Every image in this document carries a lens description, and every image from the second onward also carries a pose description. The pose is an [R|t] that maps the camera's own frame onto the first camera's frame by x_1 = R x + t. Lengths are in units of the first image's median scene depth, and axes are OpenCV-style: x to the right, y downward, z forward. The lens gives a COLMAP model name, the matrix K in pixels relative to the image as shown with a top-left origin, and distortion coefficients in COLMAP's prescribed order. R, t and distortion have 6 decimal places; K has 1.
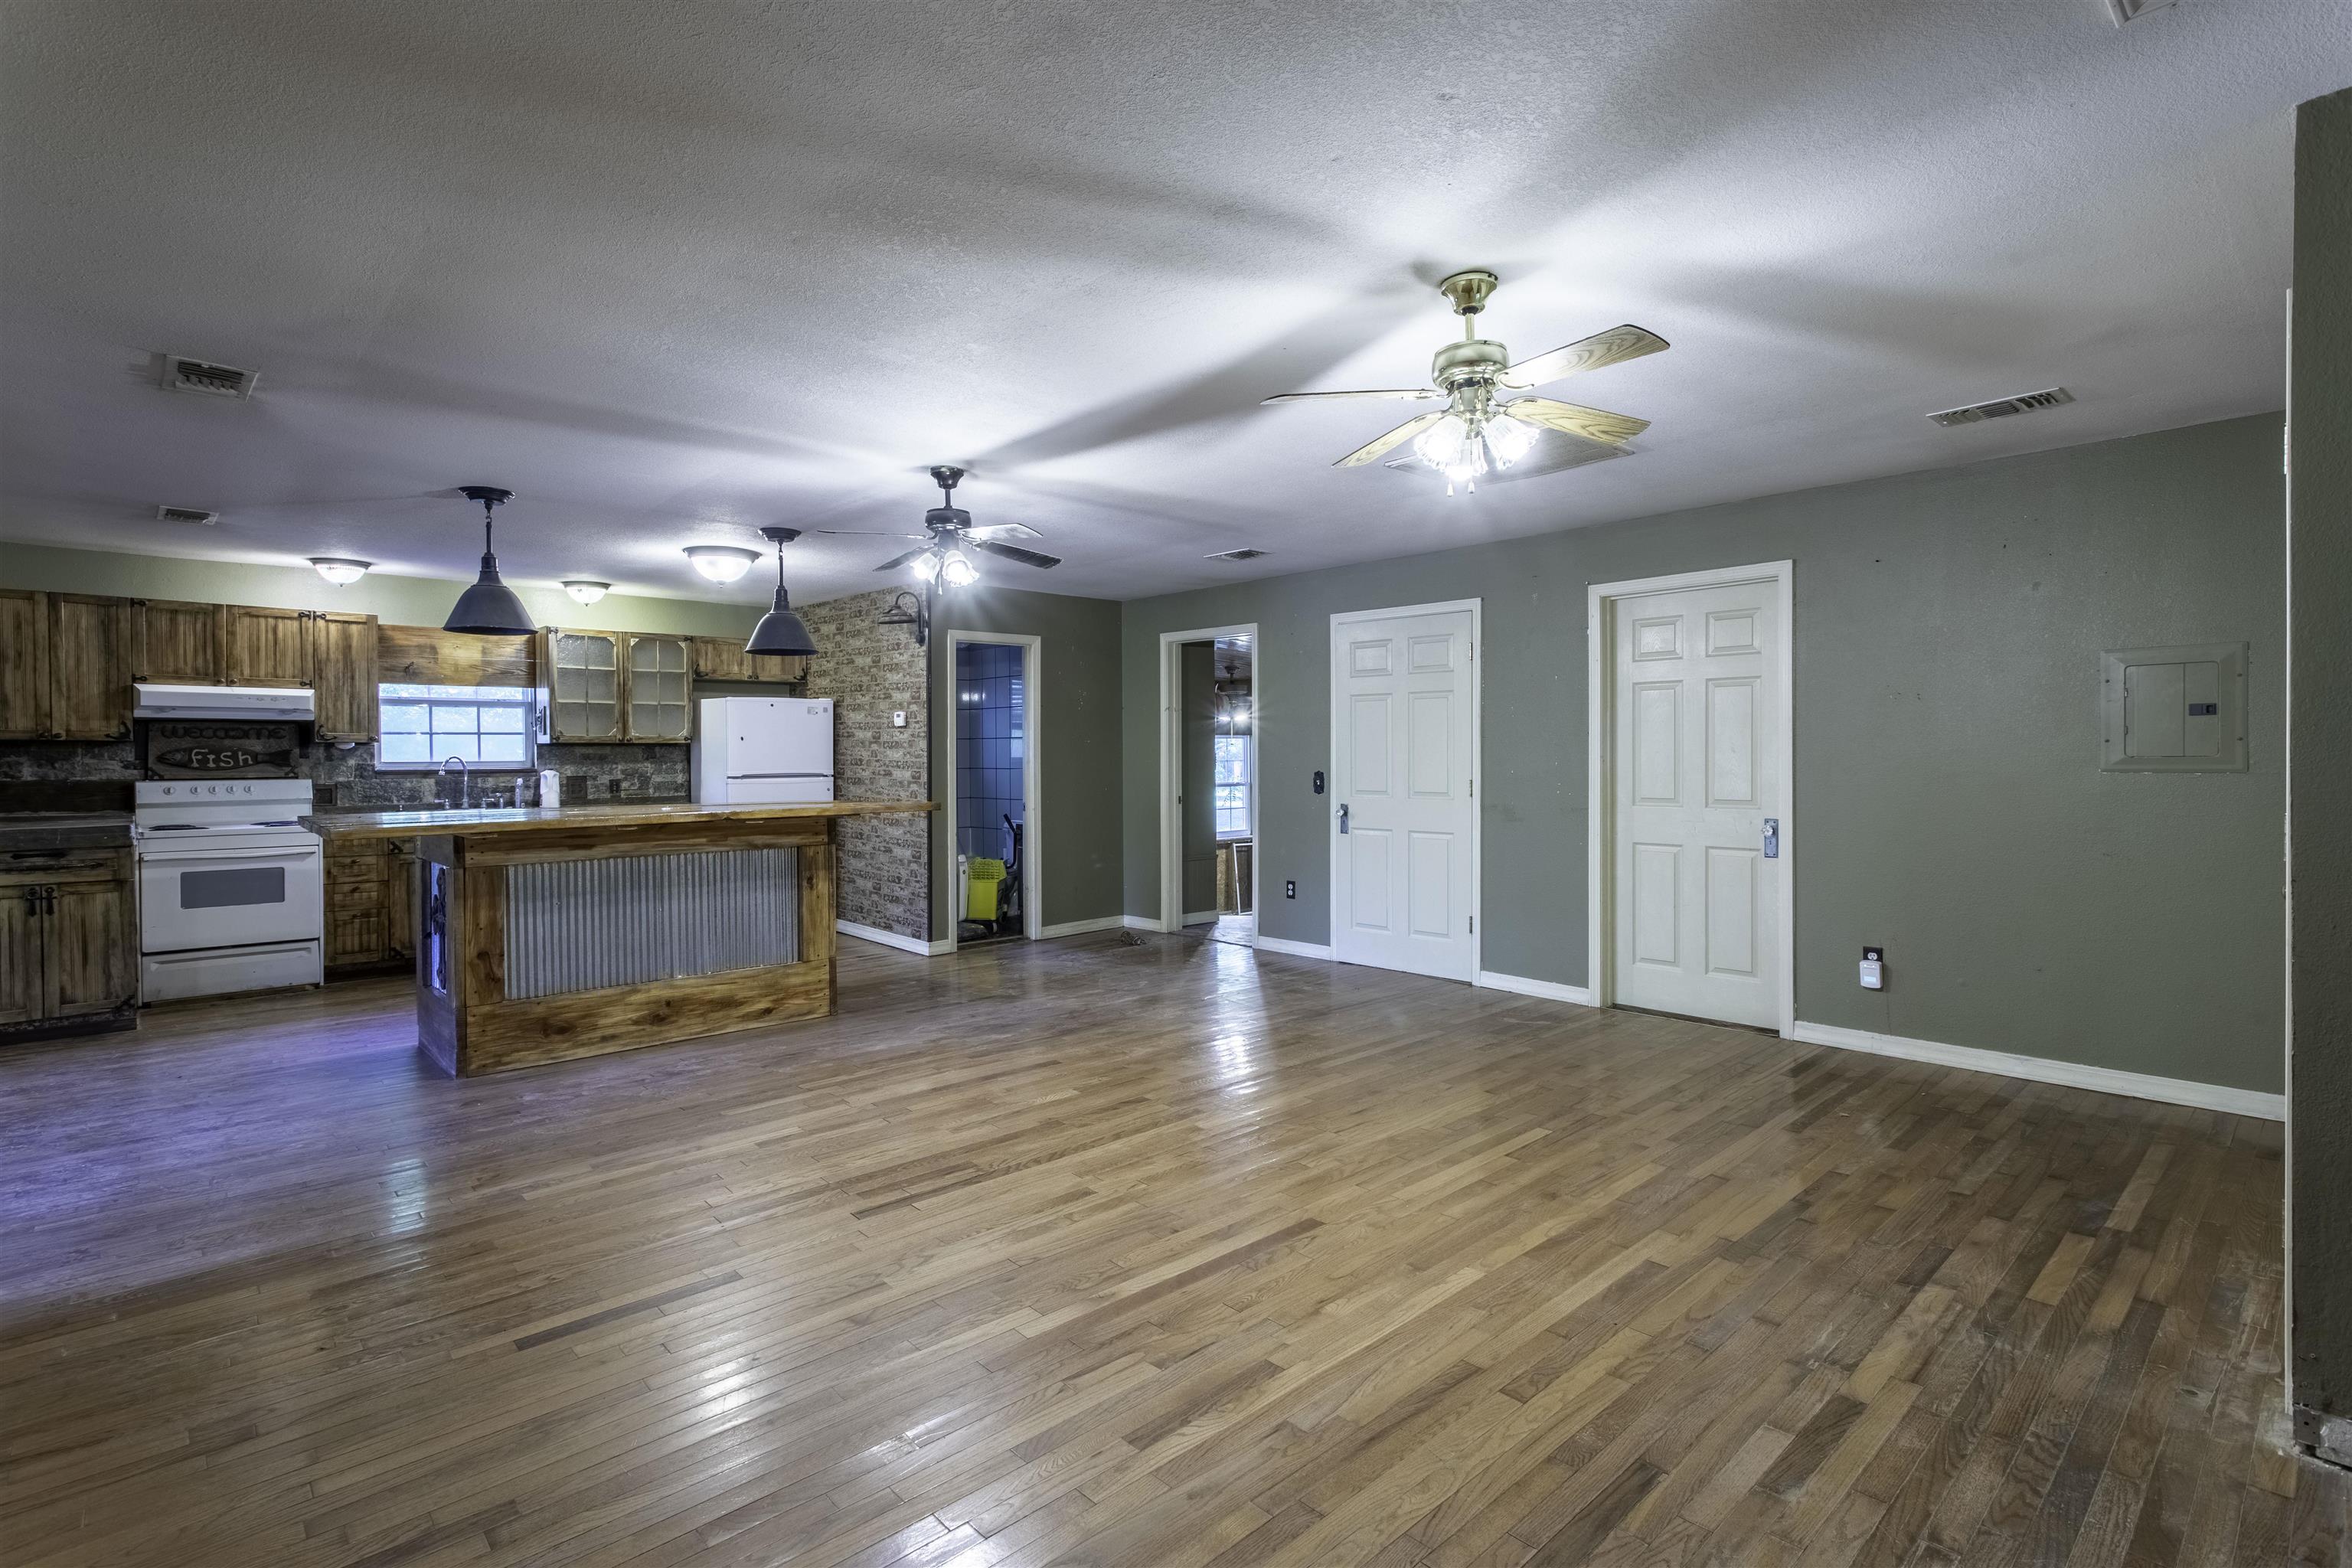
lens RADIAL K [[1130.3, 0, 1180.1], [0, 1130.3, 782.4], [0, 0, 1]] dist [0.007370, 0.003157]
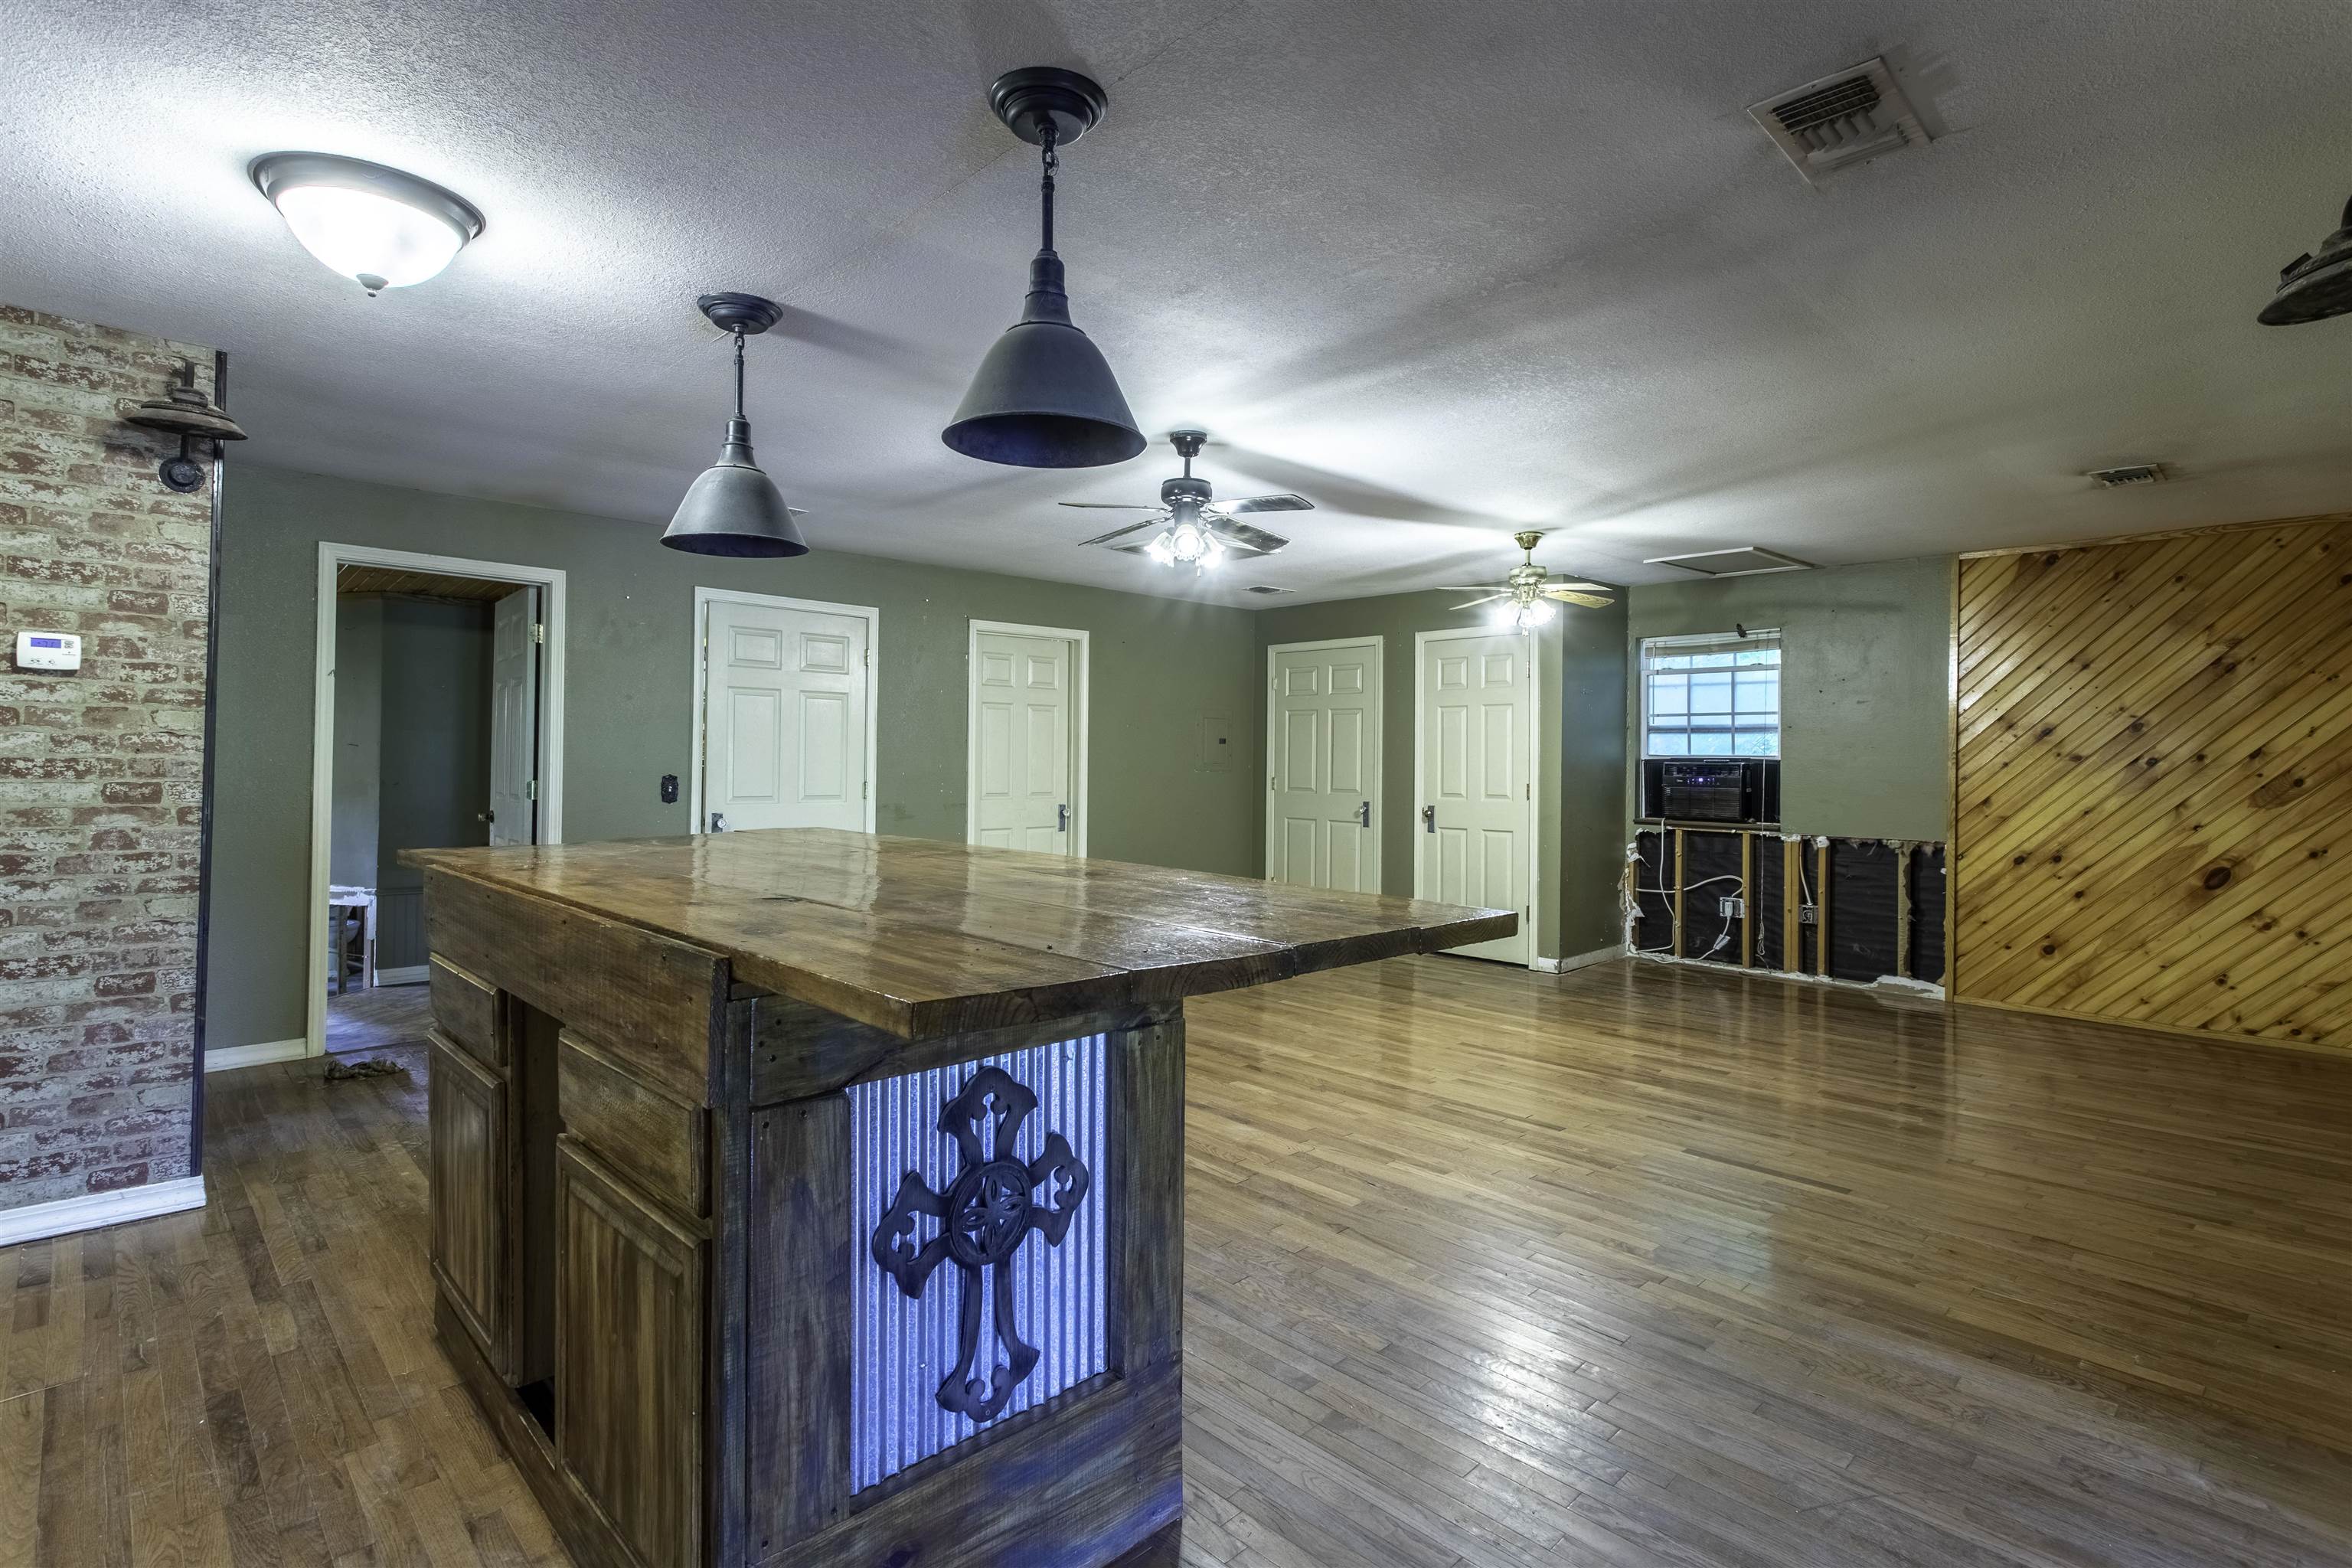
lens RADIAL K [[1130.3, 0, 1160.4], [0, 1130.3, 767.2], [0, 0, 1]] dist [0.007370, 0.003157]
pose [[-0.015930, -0.002188, 0.999871, -0.781648], [0.011699, 0.999929, 0.002375, -0.014780], [-0.999805, 0.011735, -0.015903, 0.743204]]
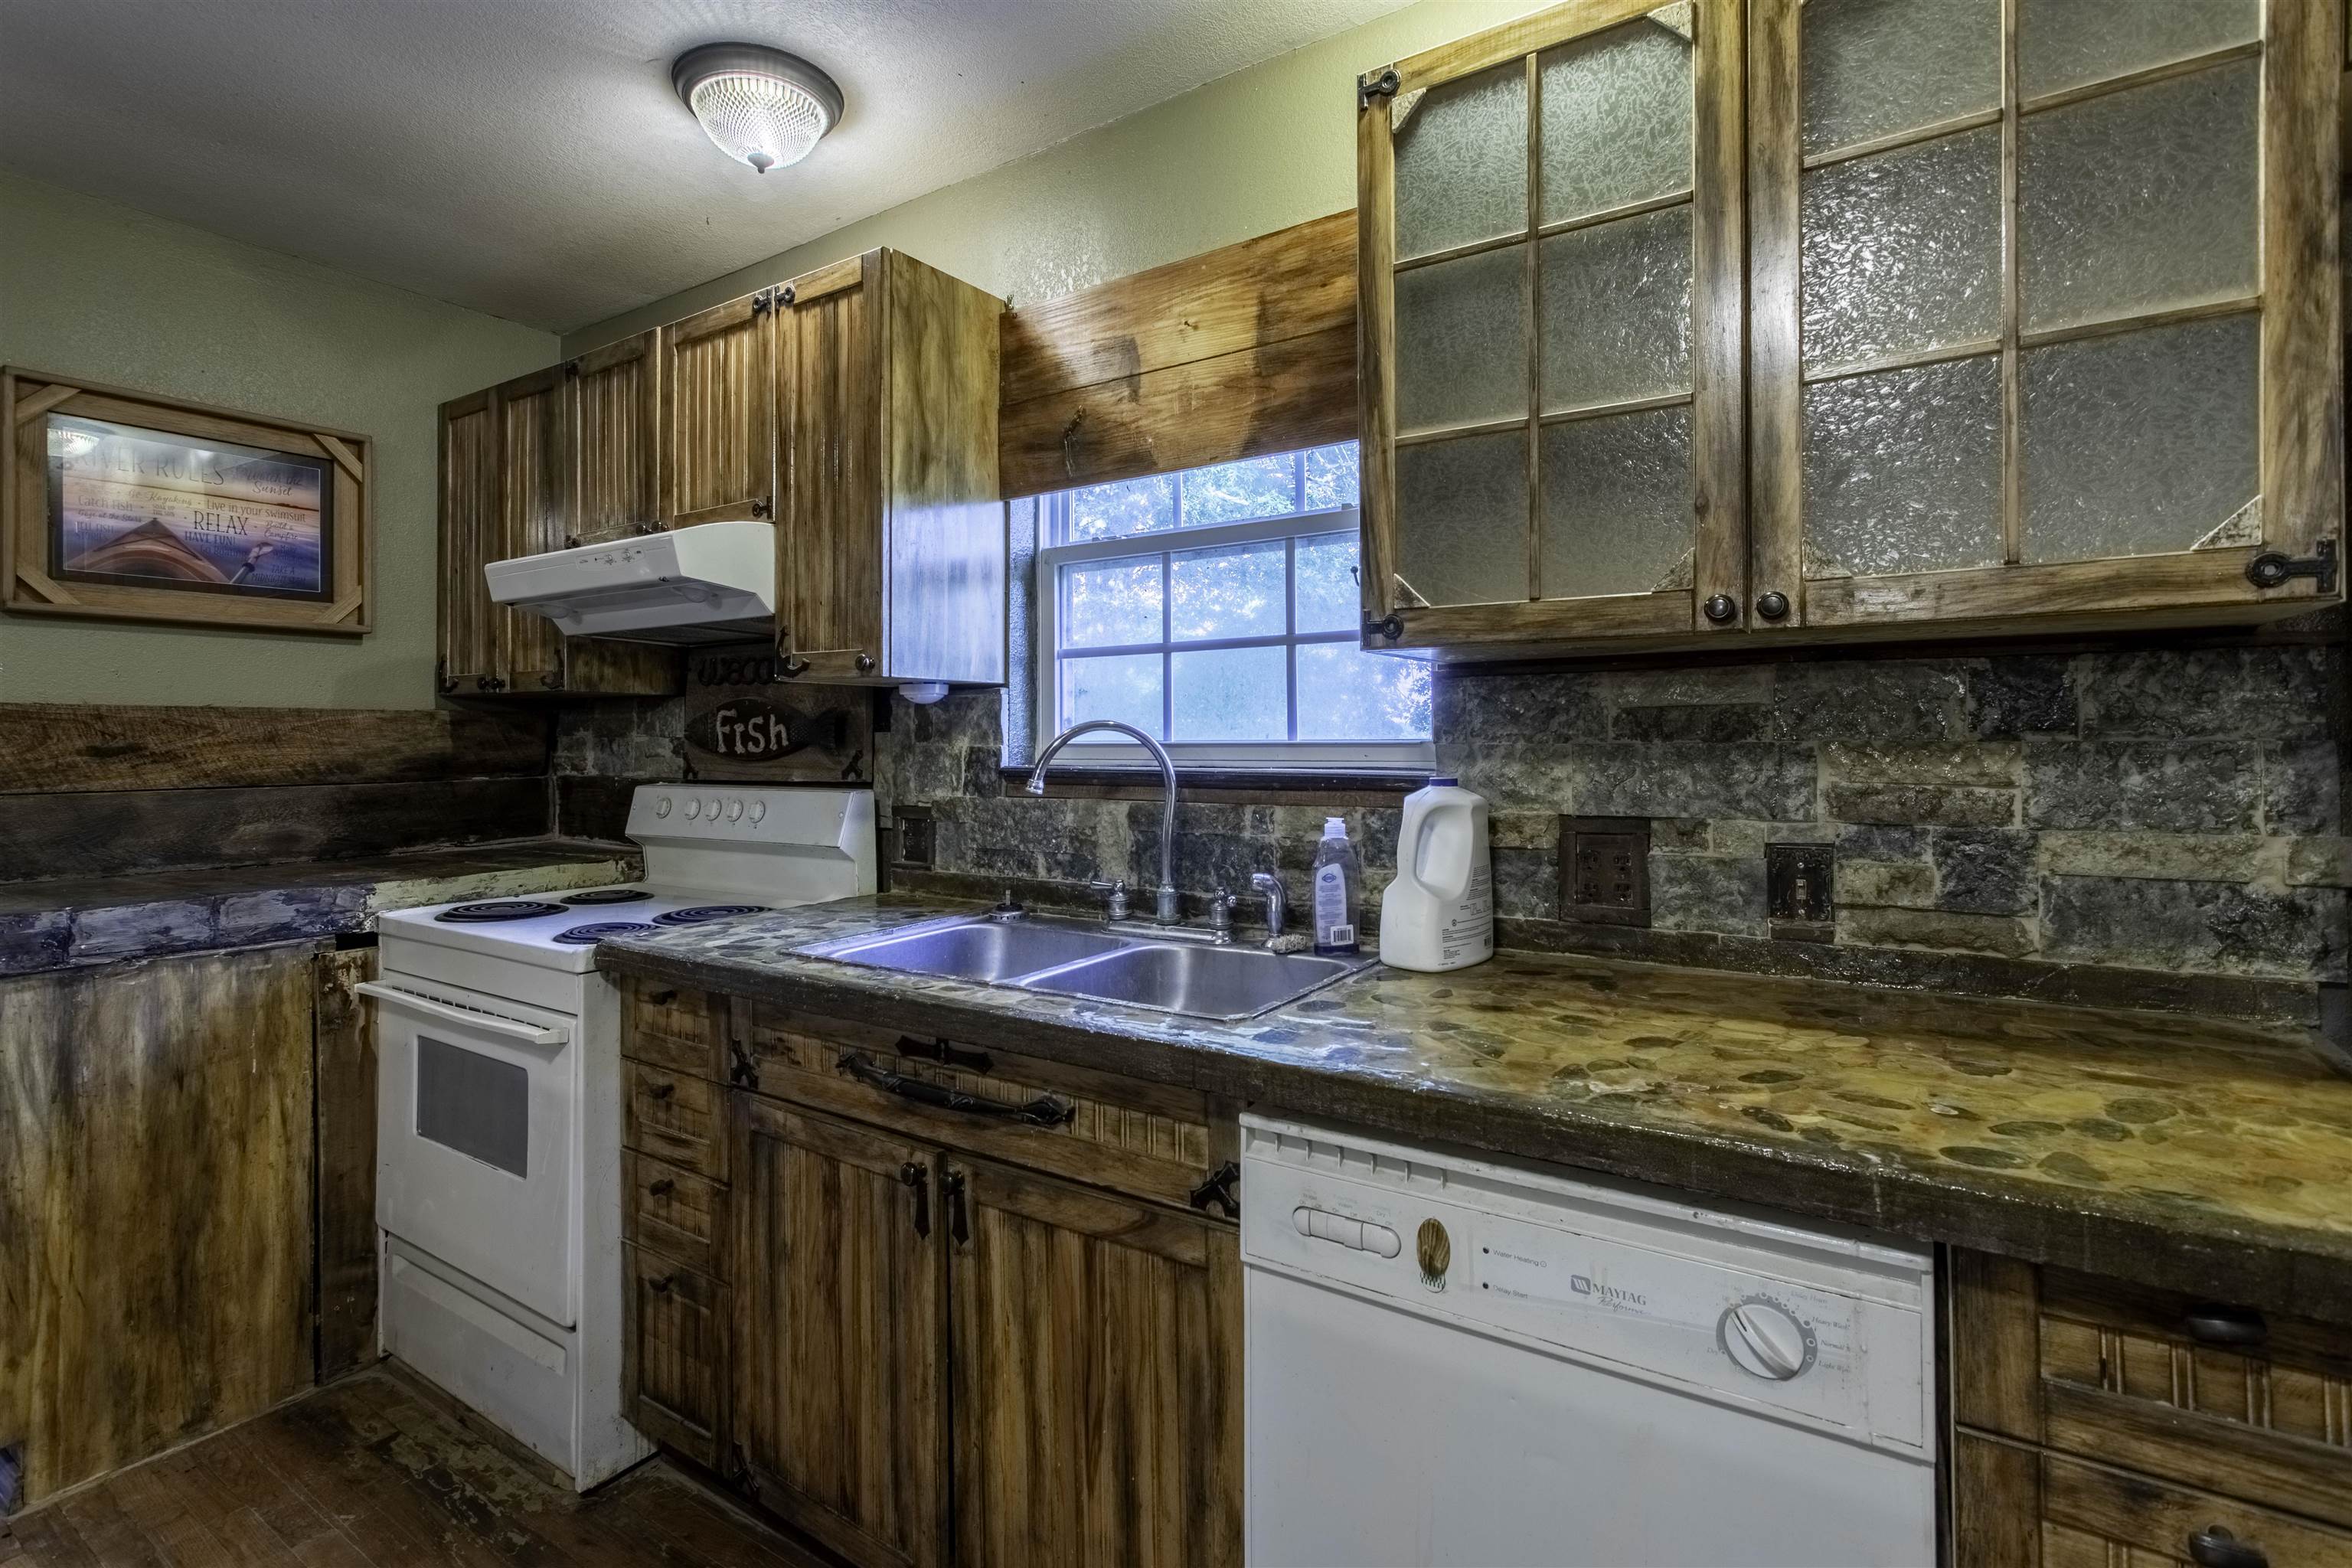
lens RADIAL K [[1130.3, 0, 1186.4], [0, 1130.3, 740.7], [0, 0, 1]] dist [0.007370, 0.003157]
pose [[0.228374, 0.000515, -0.973573, -0.433941], [-0.023602, 0.999709, -0.005008, -0.020736], [0.973287, 0.024122, 0.228320, 1.101989]]
